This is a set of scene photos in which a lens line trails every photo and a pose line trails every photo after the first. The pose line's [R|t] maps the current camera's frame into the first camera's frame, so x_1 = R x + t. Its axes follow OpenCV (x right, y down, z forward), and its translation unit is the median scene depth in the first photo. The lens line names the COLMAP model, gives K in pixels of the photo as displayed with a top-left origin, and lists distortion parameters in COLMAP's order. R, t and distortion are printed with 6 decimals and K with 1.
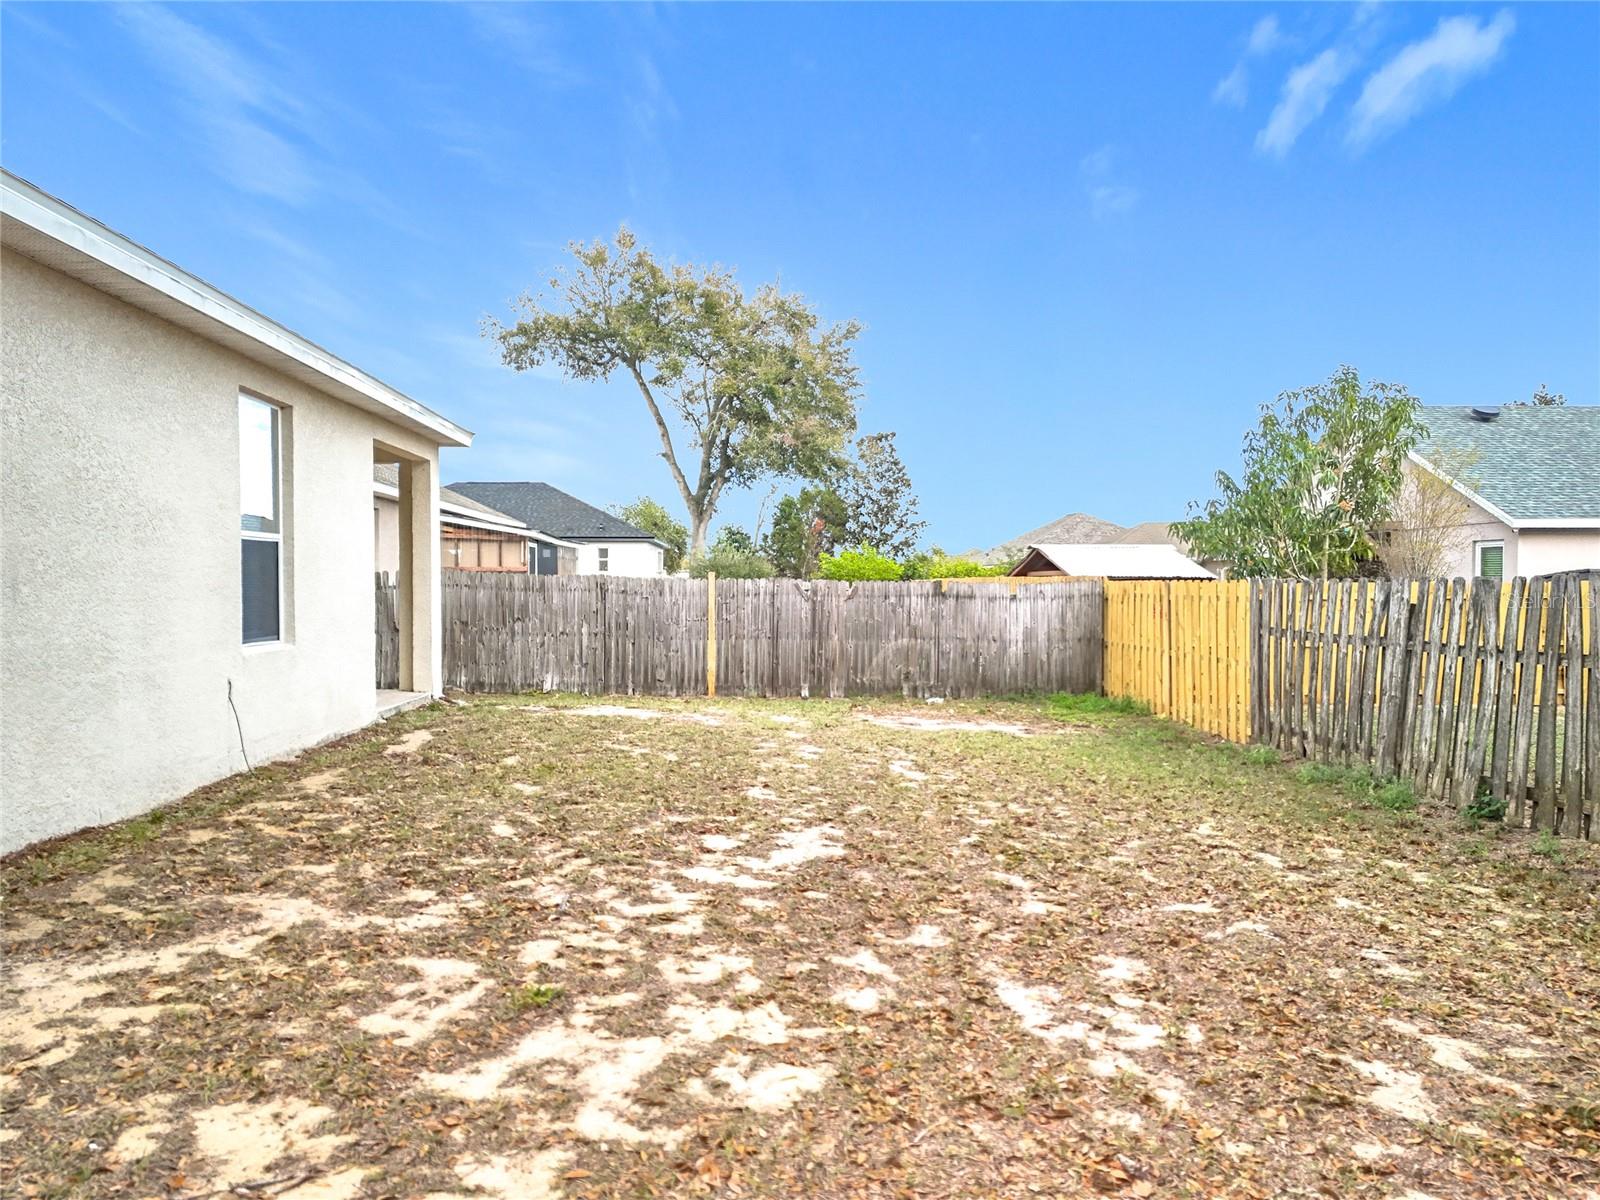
lens RADIAL K [[1160.0, 0, 788.7], [0, 1160.0, 599.5], [0, 0, 1]] dist [0.065503, -0.045261]
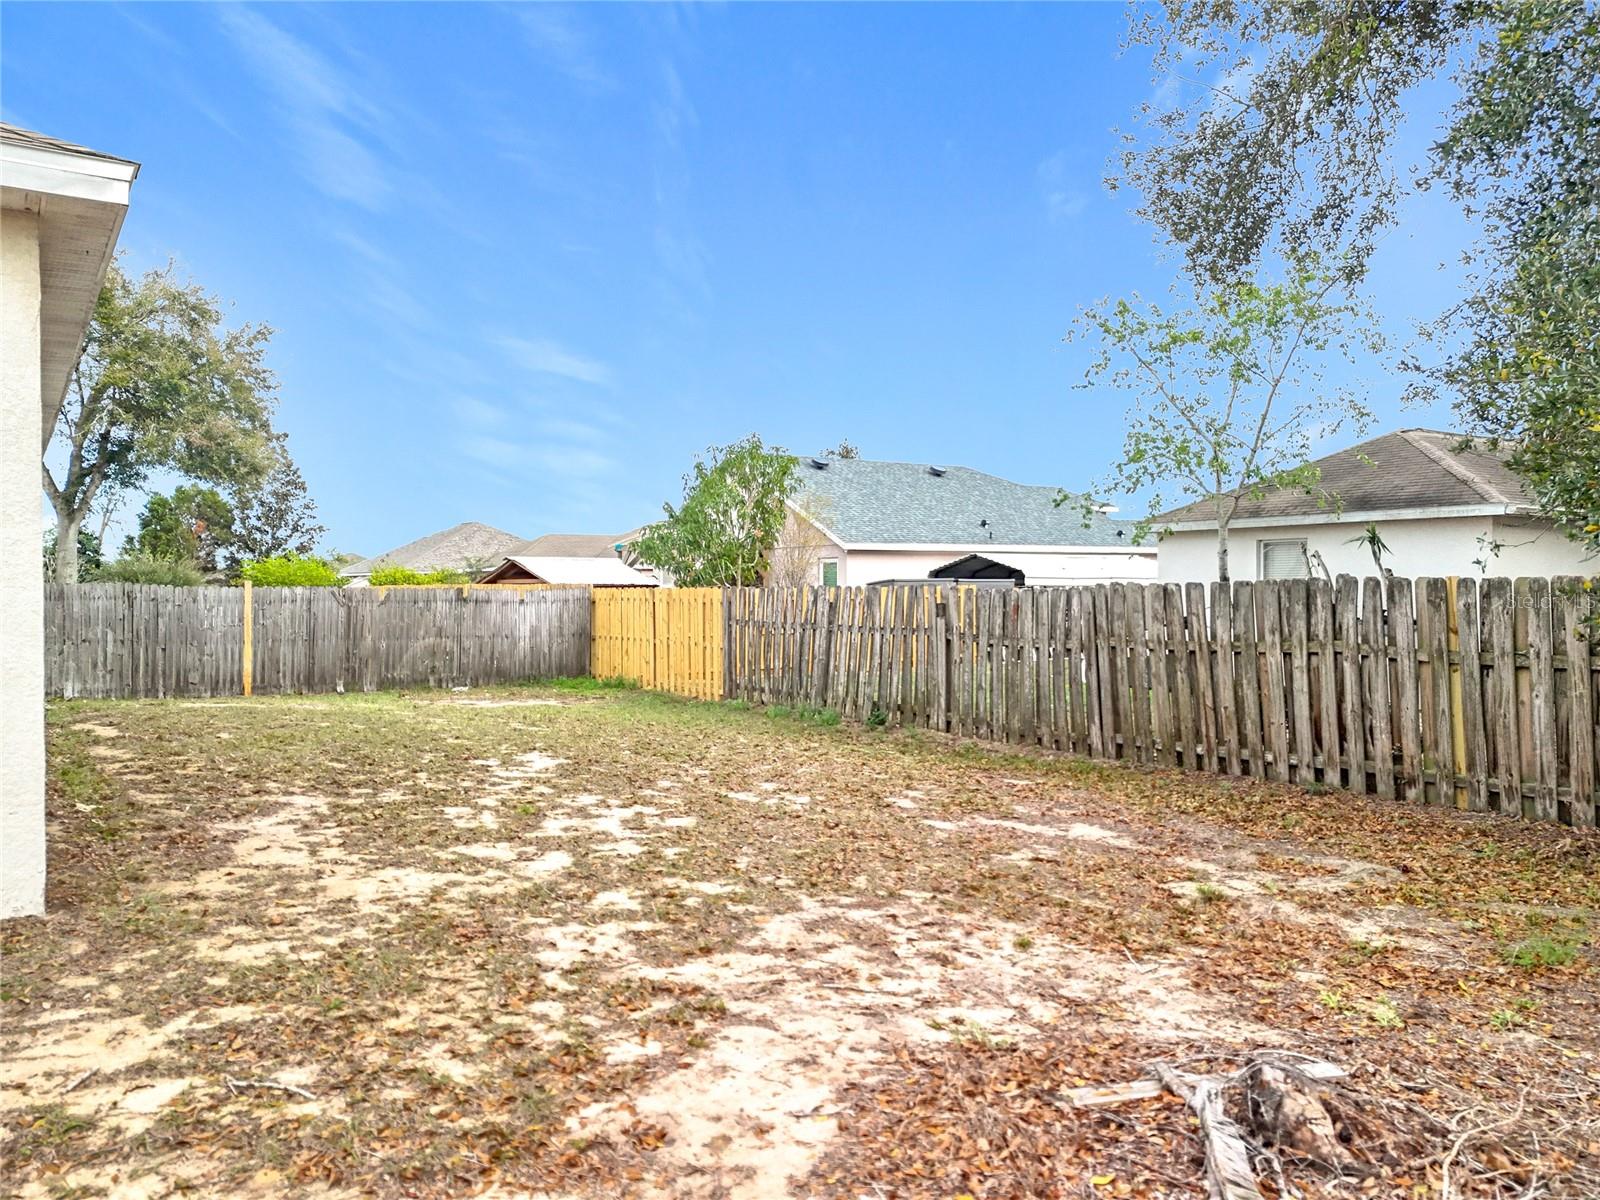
lens RADIAL K [[1160.0, 0, 800.1], [0, 1160.0, 598.5], [0, 0, 1]] dist [0.065503, -0.045261]
pose [[0.854248, -0.008483, 0.519796, -0.193365], [0.011294, 0.999934, -0.002241, 0.001135], [-0.519743, 0.007785, 0.854287, -0.197619]]
